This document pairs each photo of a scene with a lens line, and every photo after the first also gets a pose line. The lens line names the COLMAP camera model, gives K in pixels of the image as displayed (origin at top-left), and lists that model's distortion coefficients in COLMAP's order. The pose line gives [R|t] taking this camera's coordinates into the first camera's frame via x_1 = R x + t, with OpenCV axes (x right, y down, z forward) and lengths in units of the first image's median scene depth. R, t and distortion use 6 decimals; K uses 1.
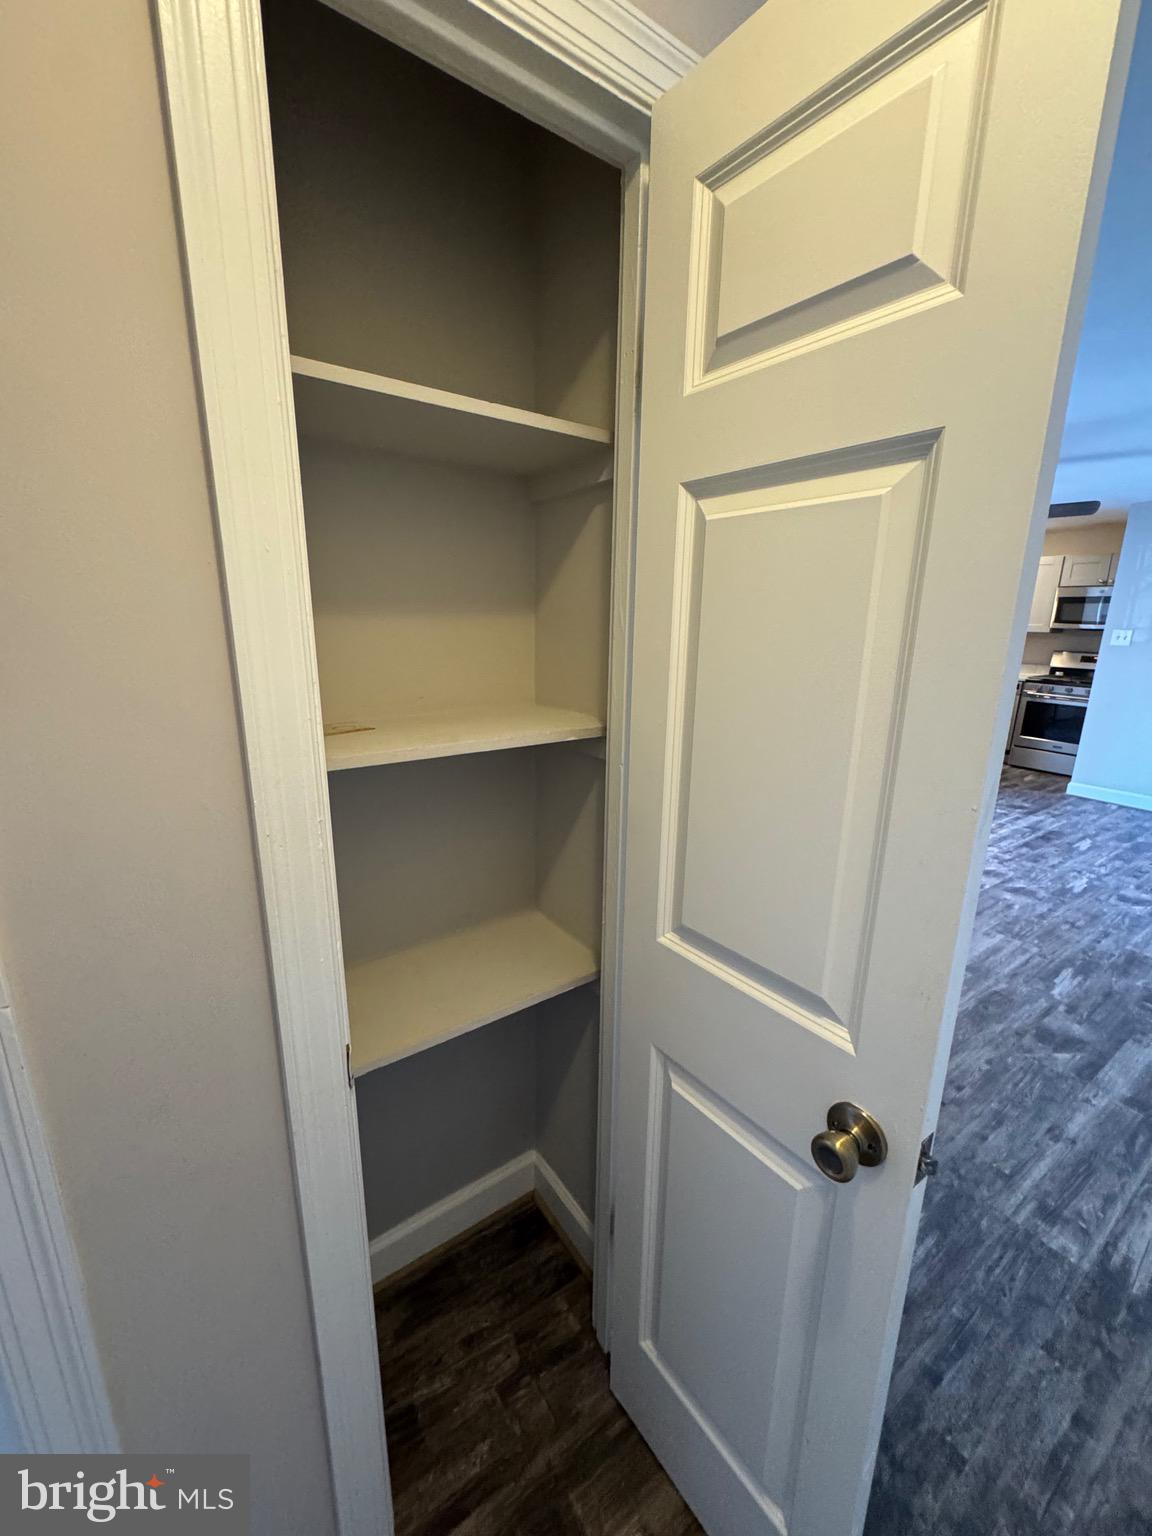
lens RADIAL K [[612.6, 0, 577.6], [0, 612.6, 765.3], [0, 0, 1]] dist [-0.004431, 0.001035]
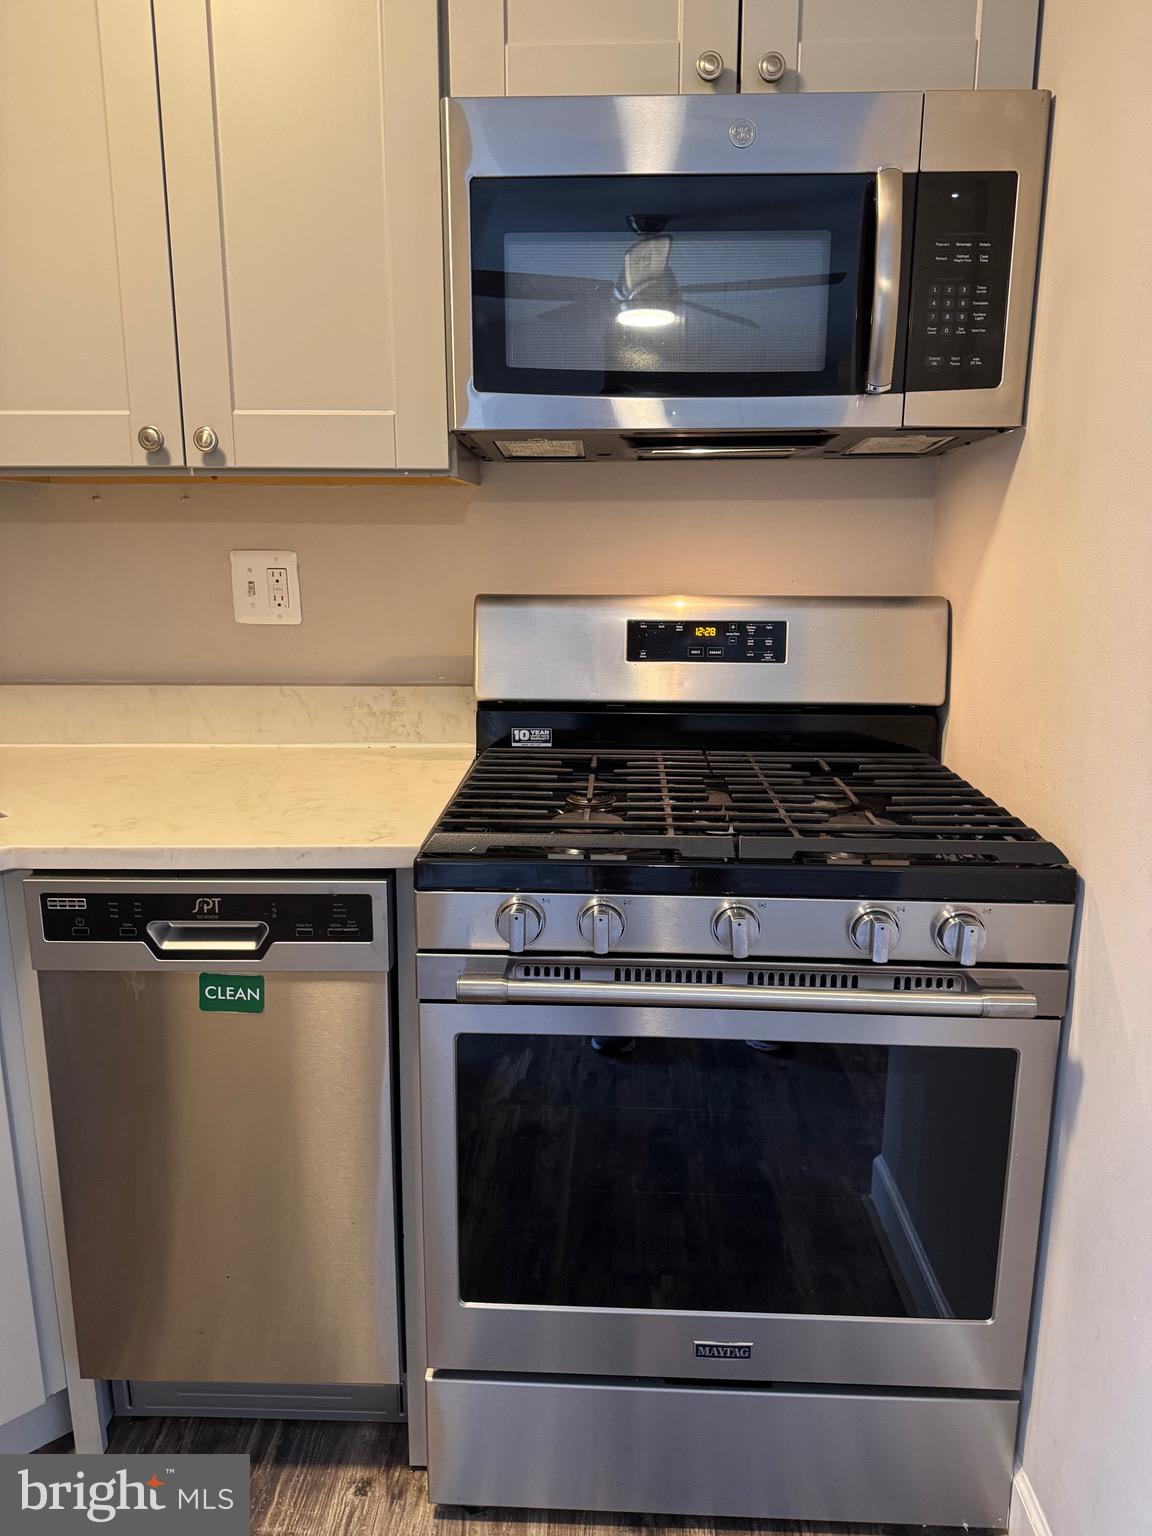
lens RADIAL K [[1079.2, 0, 576.8], [0, 1079.2, 772.1], [0, 0, 1]] dist [0.055993, -0.070989]
pose [[0.596601, -0.188920, 0.779985, 1.266716], [0.197046, 0.976630, 0.085831, -0.359503], [-0.777972, 0.102486, 0.619884, 1.803212]]
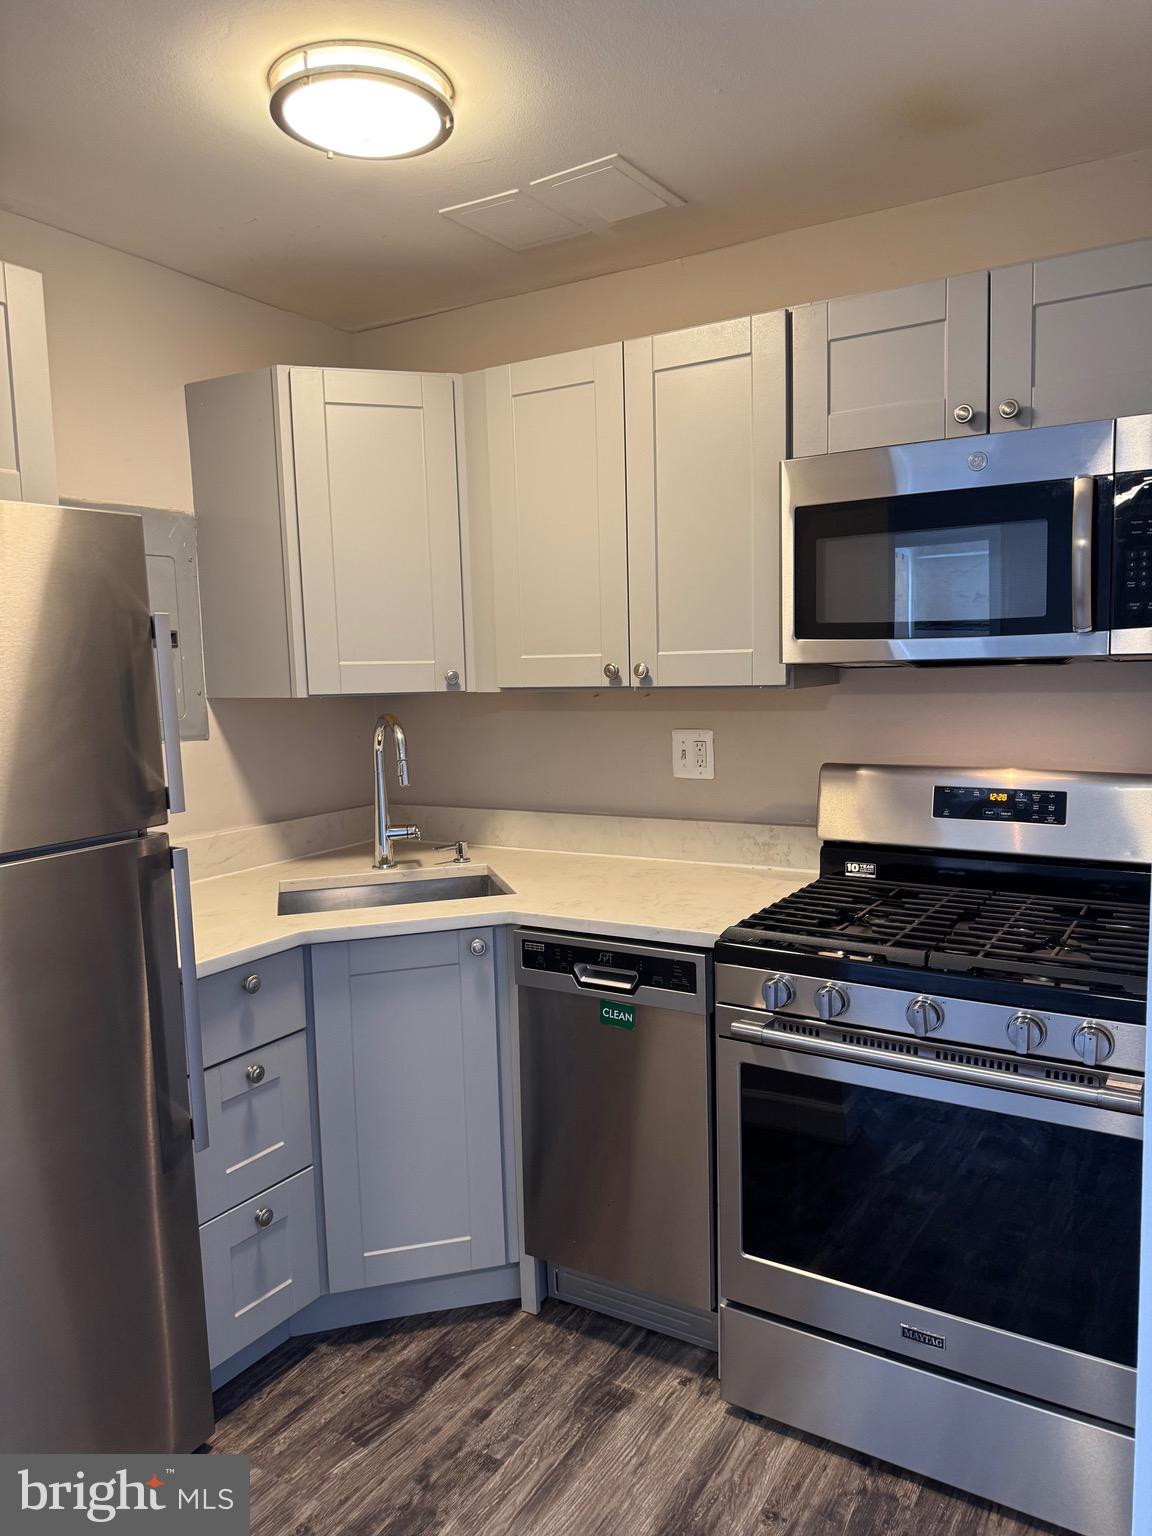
lens RADIAL K [[1057.7, 0, 578.4], [0, 1057.7, 779.3], [0, 0, 1]] dist [0.112819, -0.166779]
pose [[0.914472, -0.086011, 0.395403, 1.221587], [0.135824, 0.985703, -0.099710, -0.347207], [-0.381173, 0.144887, 0.913080, 1.529528]]
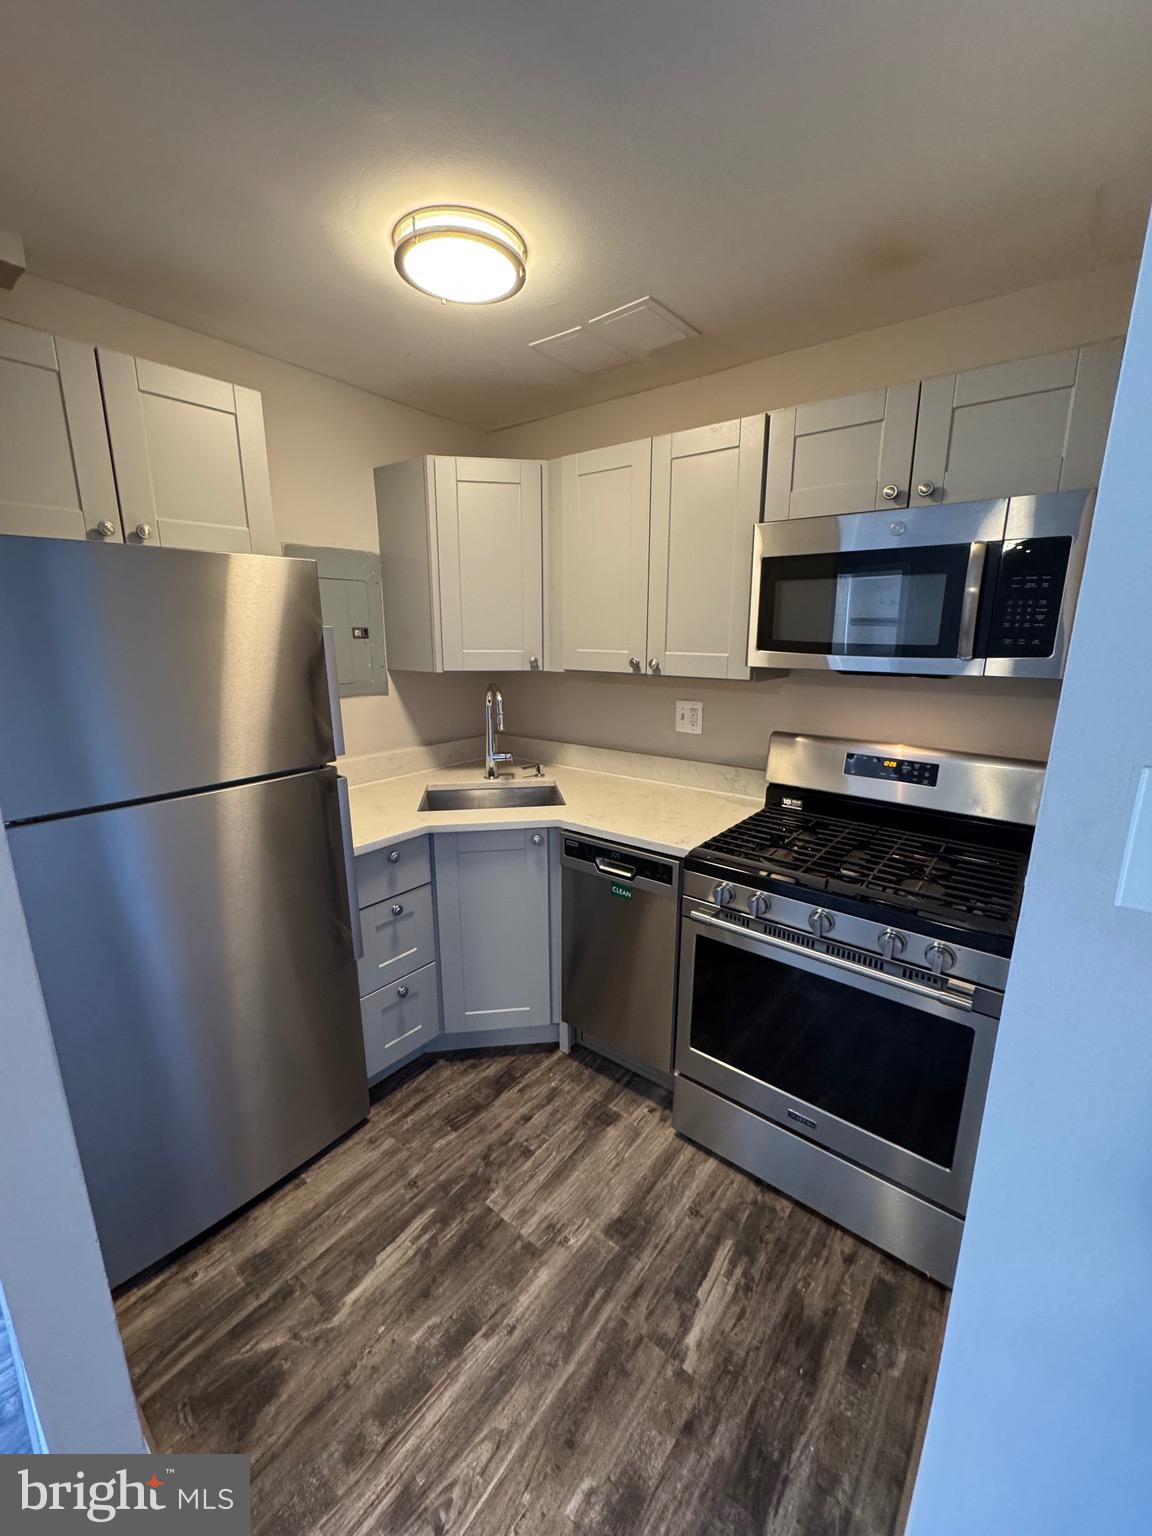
lens RADIAL K [[604.9, 0, 576.0], [0, 604.9, 768.0], [0, 0, 1]] dist [-0.000435, 0.000266]
pose [[0.955424, -0.079165, 0.284425, 1.302212], [0.082670, 0.996577, -0.000318, -0.392702], [-0.283427, 0.023817, 0.958698, 1.602421]]
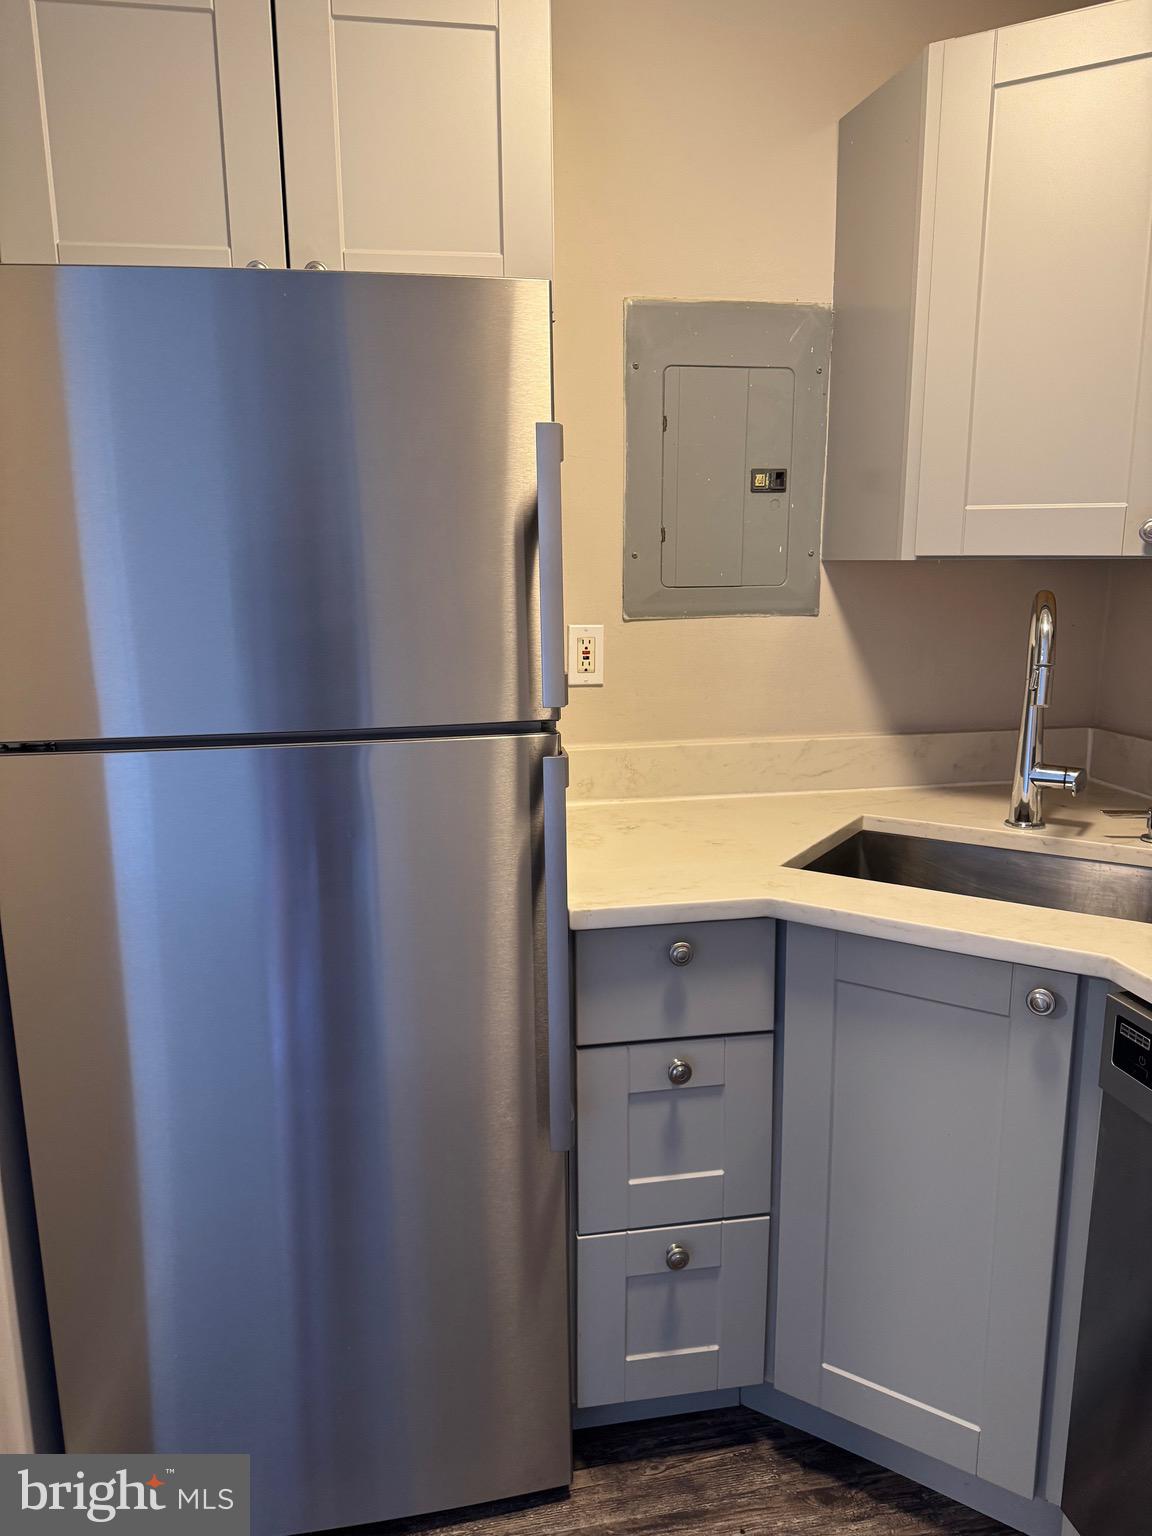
lens RADIAL K [[1079.2, 0, 576.8], [0, 1079.2, 772.1], [0, 0, 1]] dist [0.055993, -0.070989]
pose [[0.915521, 0.060411, -0.397708, 1.448852], [-0.076496, 0.996764, -0.024685, -0.383689], [0.394930, 0.053022, 0.917180, 1.781099]]
